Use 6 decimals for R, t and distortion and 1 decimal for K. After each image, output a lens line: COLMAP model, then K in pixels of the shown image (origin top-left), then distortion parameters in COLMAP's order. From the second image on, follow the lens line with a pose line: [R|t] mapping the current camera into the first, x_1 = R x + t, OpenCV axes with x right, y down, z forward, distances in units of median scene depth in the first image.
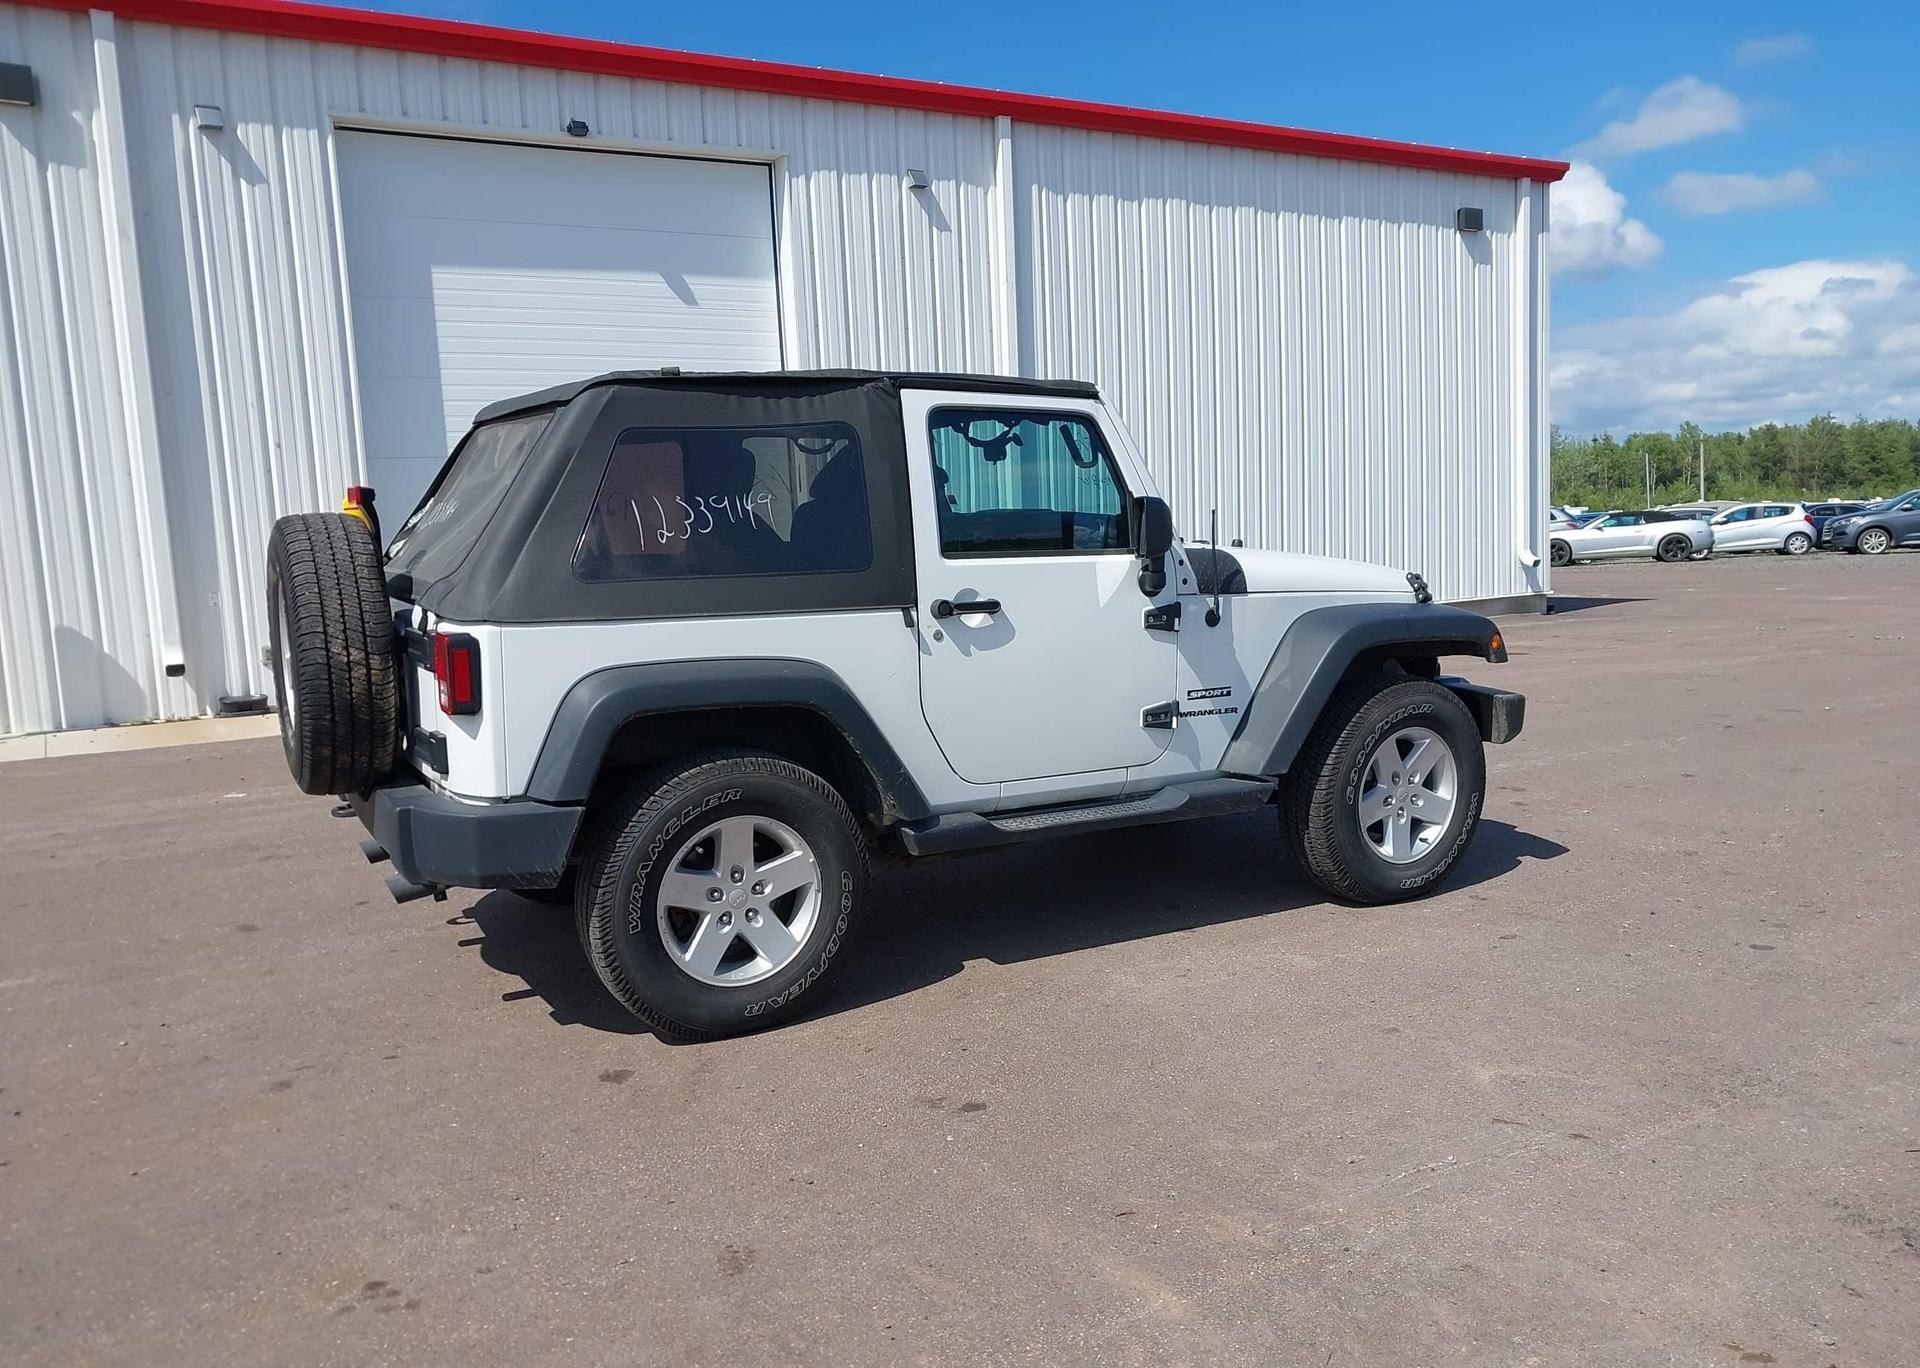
lens RADIAL K [[1535.4, 0, 899.5], [0, 1535.4, 694.7], [0, 0, 1]] dist [0.007077, 0.005005]
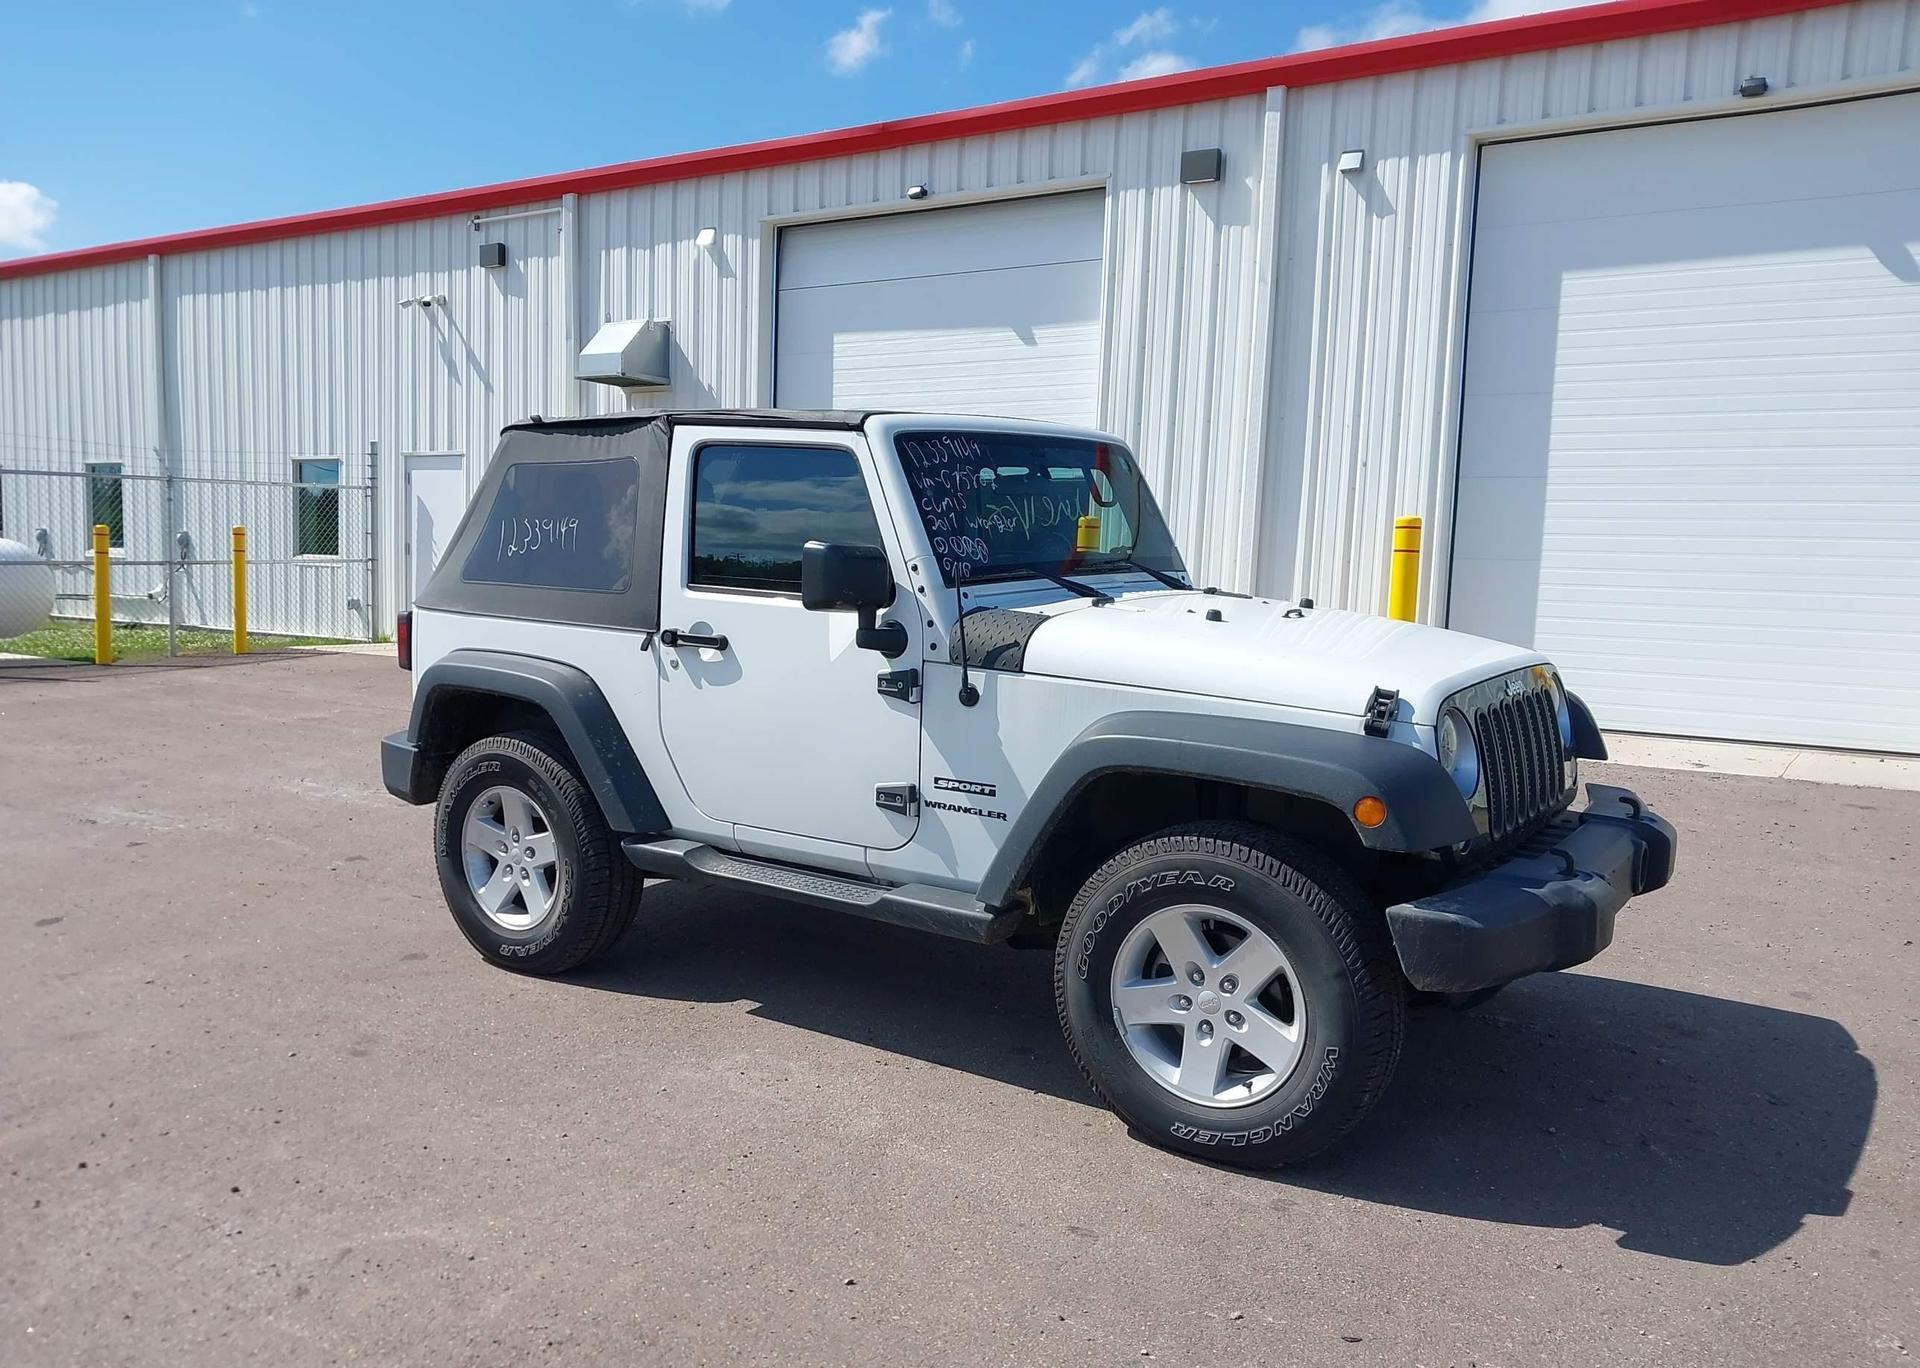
lens RADIAL K [[1537.4, 0, 919.5], [0, 1537.4, 677.3], [0, 0, 1]] dist [0.010520, -0.001516]
pose [[0.447675, 0.127483, -0.885062, 0.936241], [-0.143076, 0.987245, 0.069832, -0.115661], [0.882676, 0.095369, 0.460205, 0.621429]]
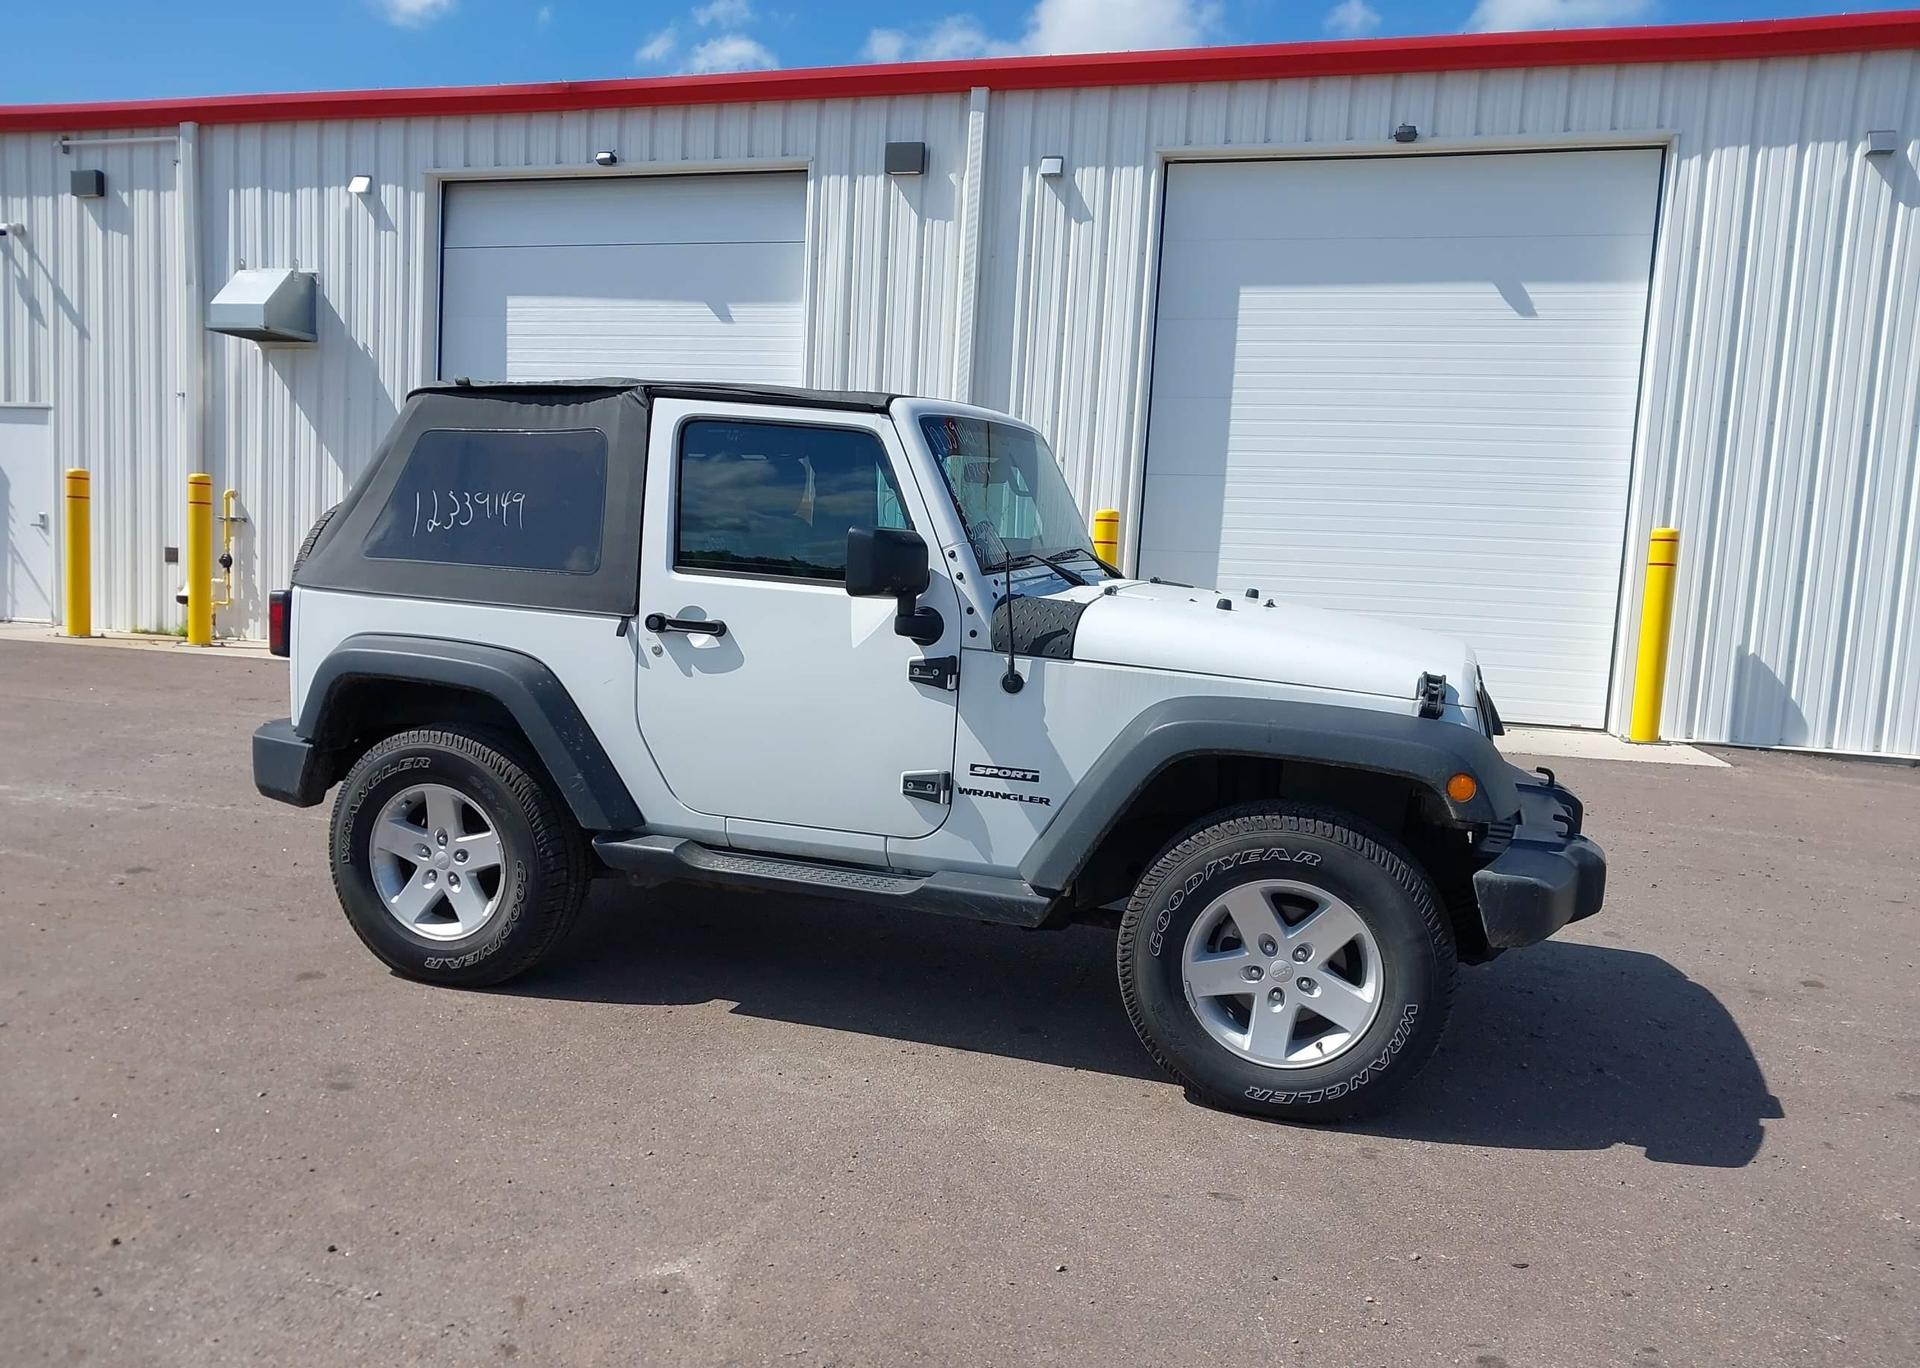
lens RADIAL K [[1537.4, 0, 919.5], [0, 1537.4, 677.3], [0, 0, 1]] dist [0.010520, -0.001516]
pose [[0.682085, 0.135023, -0.718699, 0.779959], [-0.154329, 0.987249, 0.039009, -0.079075], [0.714802, 0.084309, 0.694226, 0.409633]]
